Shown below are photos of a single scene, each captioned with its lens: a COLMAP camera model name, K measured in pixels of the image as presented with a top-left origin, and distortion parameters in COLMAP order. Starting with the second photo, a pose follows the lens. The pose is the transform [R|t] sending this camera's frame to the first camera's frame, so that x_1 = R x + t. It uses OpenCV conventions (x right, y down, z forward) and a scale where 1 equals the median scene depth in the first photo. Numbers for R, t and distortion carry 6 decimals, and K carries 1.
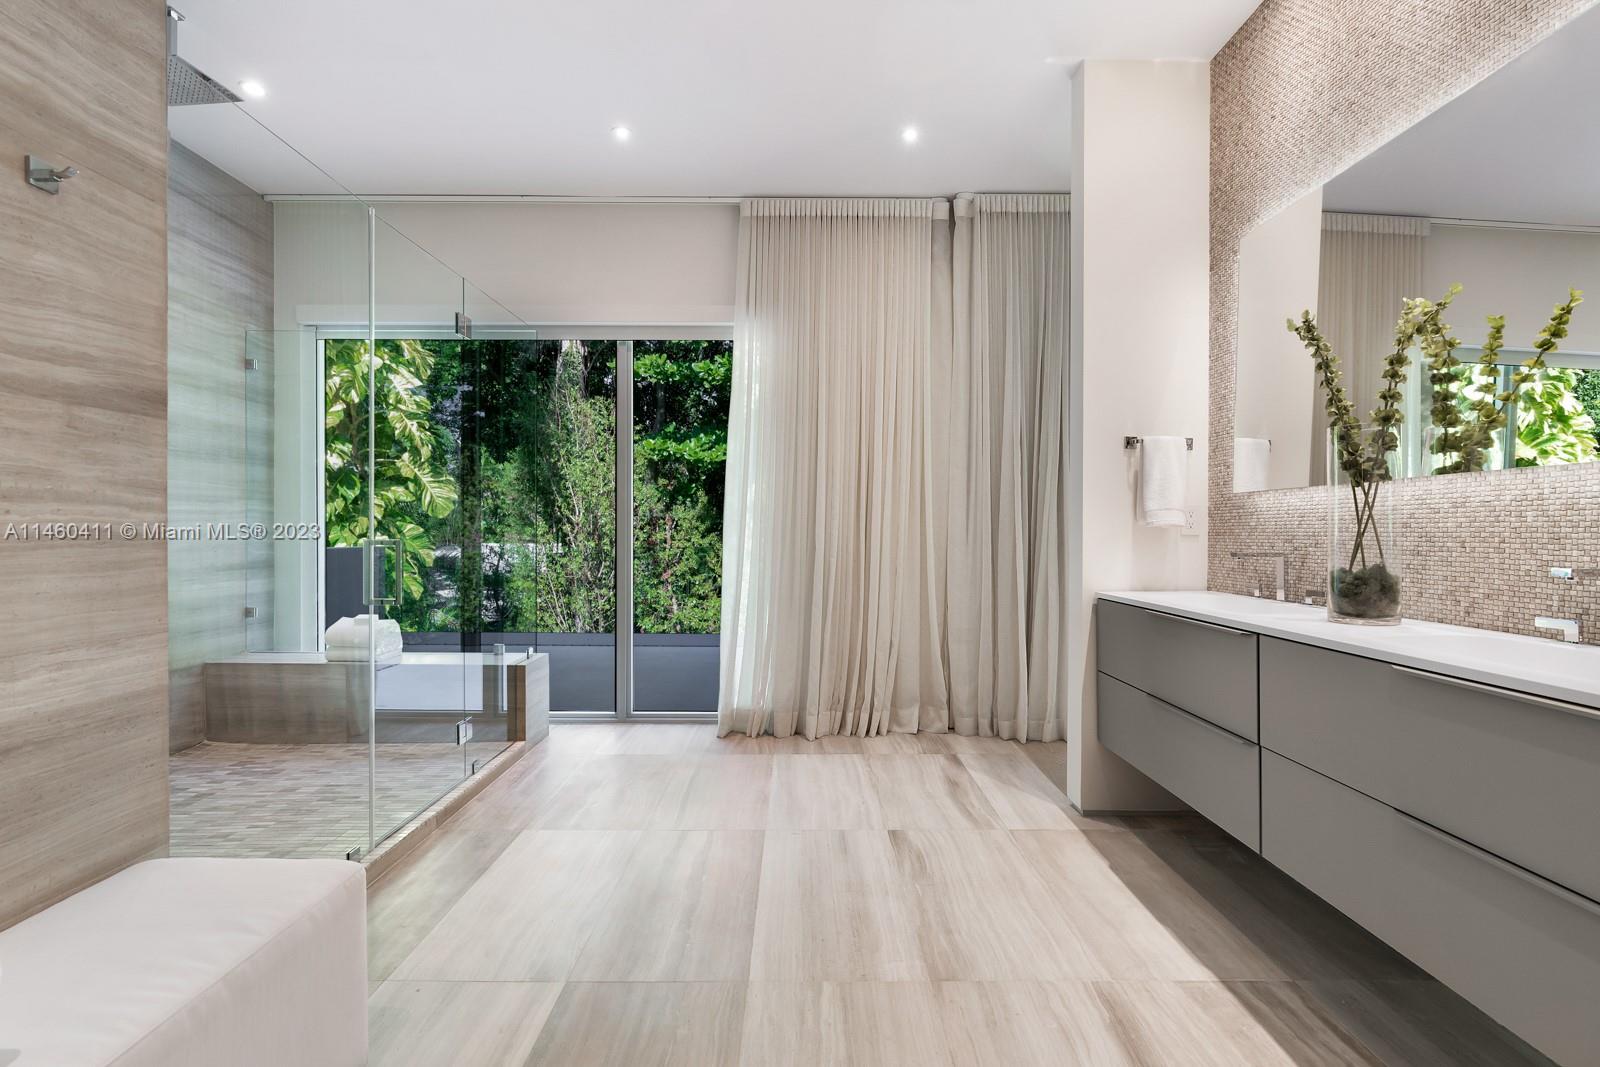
lens RADIAL K [[723.4, 0, 797.7], [0, 723.4, 537.4], [0, 0, 1]] dist [-0.002079, 0.002532]
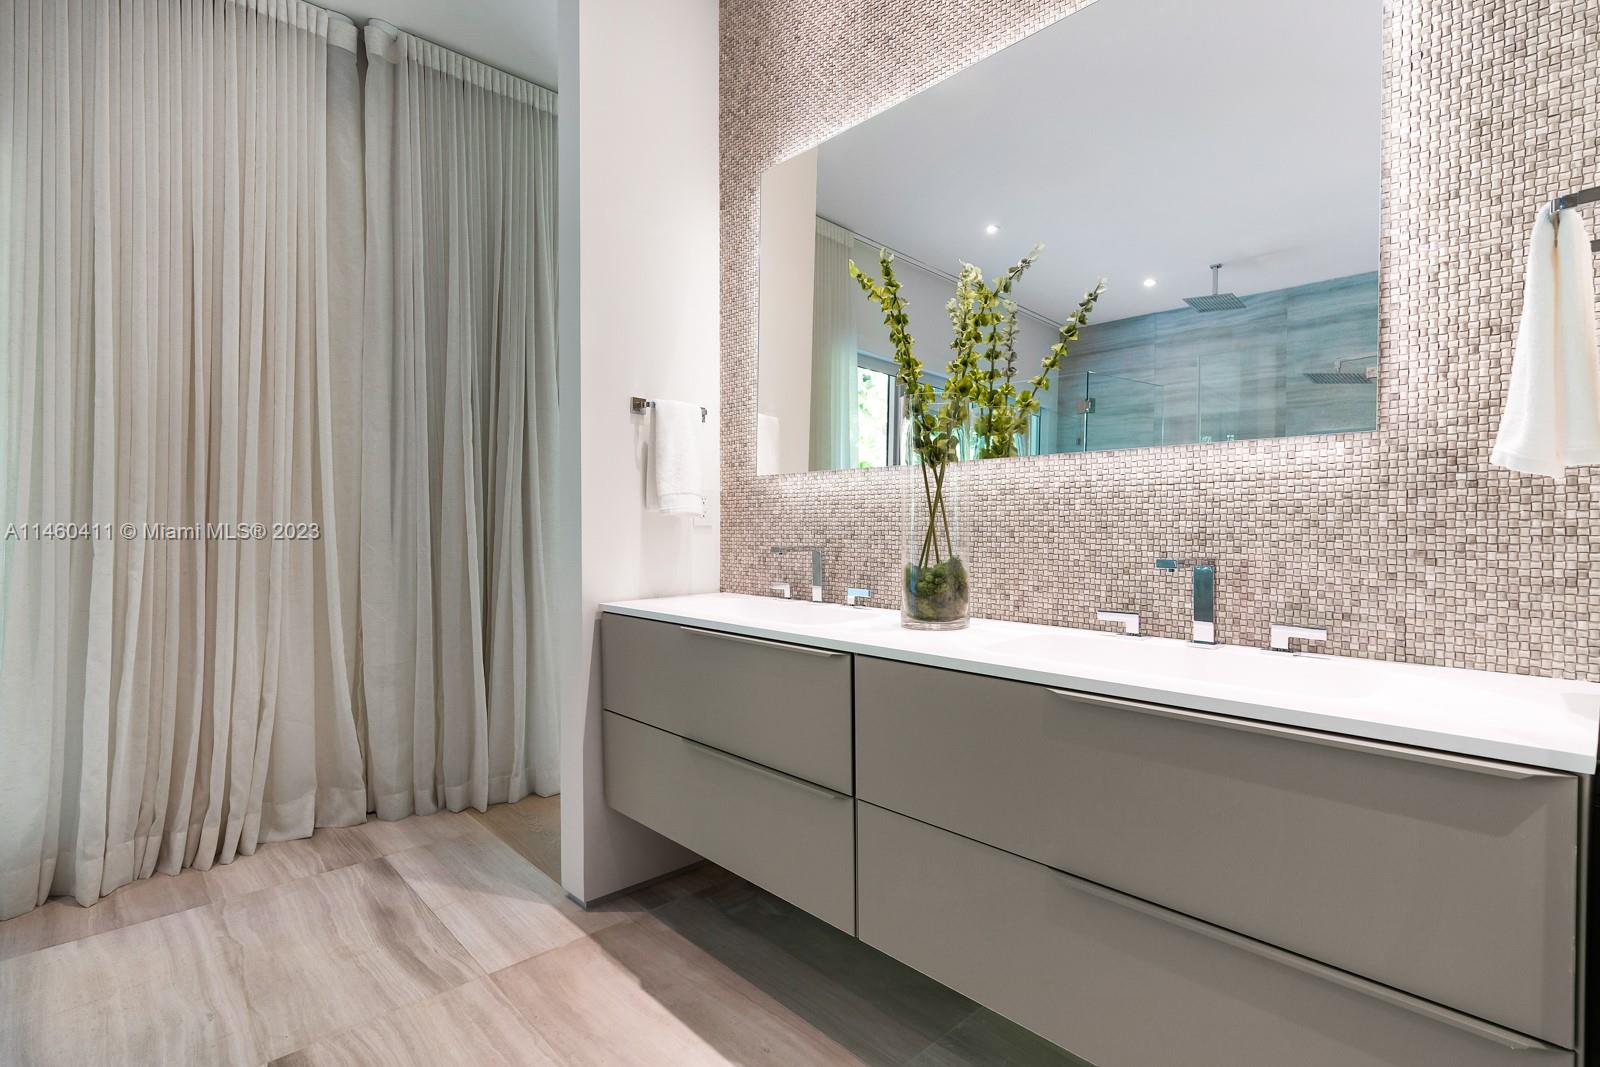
lens RADIAL K [[759.2, 0, 794.4], [0, 759.2, 537.8], [0, 0, 1]] dist [-0.005673, 0.002075]
pose [[0.729106, -0.014393, 0.684250, 0.028037], [0.007483, 0.999887, 0.013058, -0.000180], [-0.684360, -0.004401, 0.729131, 0.301205]]
